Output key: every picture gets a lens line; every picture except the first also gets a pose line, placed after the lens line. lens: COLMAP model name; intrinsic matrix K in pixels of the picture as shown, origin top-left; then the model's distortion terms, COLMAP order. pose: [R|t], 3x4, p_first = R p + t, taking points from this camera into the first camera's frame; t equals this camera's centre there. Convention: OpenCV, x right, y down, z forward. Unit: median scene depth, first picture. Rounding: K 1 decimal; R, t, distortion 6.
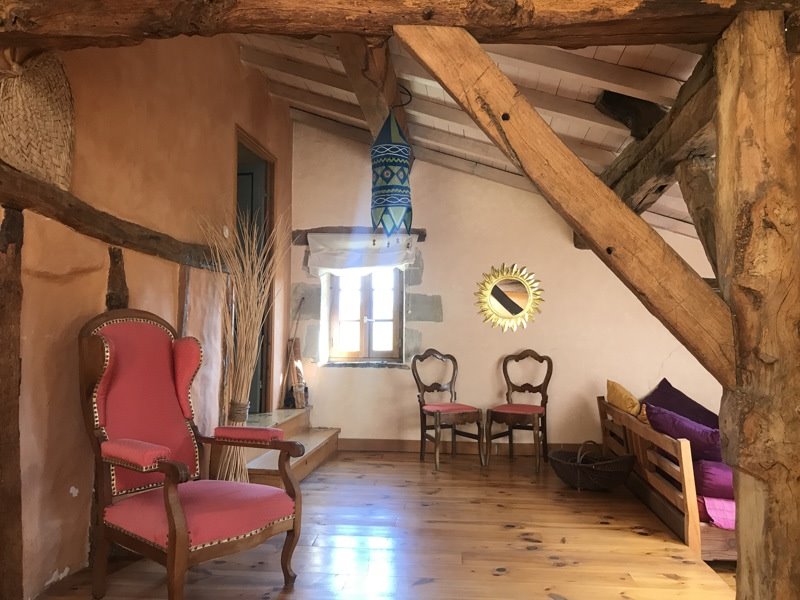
lens RADIAL K [[645.1, 0, 400.0], [0, 645.1, 300.0], [0, 0, 1]] dist [0.010663, 0.004632]
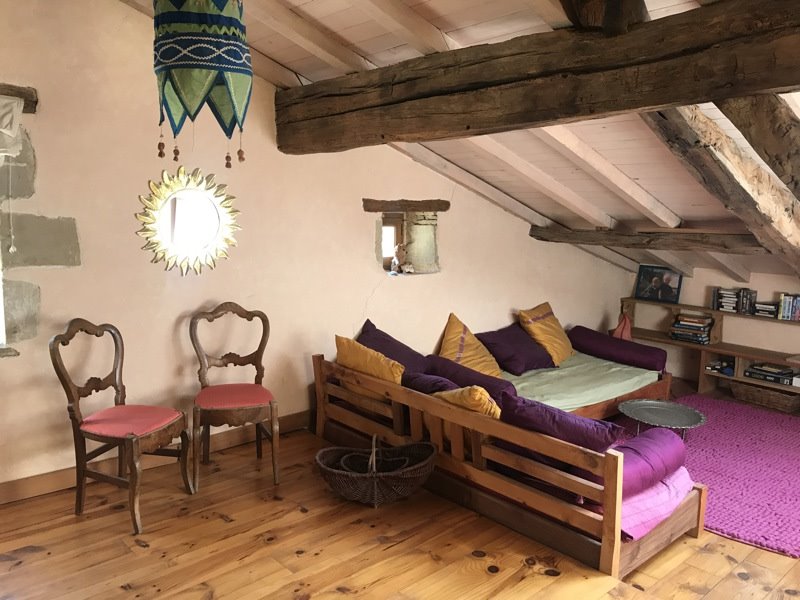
lens RADIAL K [[645.1, 0, 400.0], [0, 645.1, 300.0], [0, 0, 1]] dist [0.010663, 0.004632]
pose [[0.658652, -0.098987, 0.745908, -0.187236], [-0.057313, 0.981829, 0.180904, -0.058232], [-0.750262, -0.161903, 0.641010, 0.445807]]
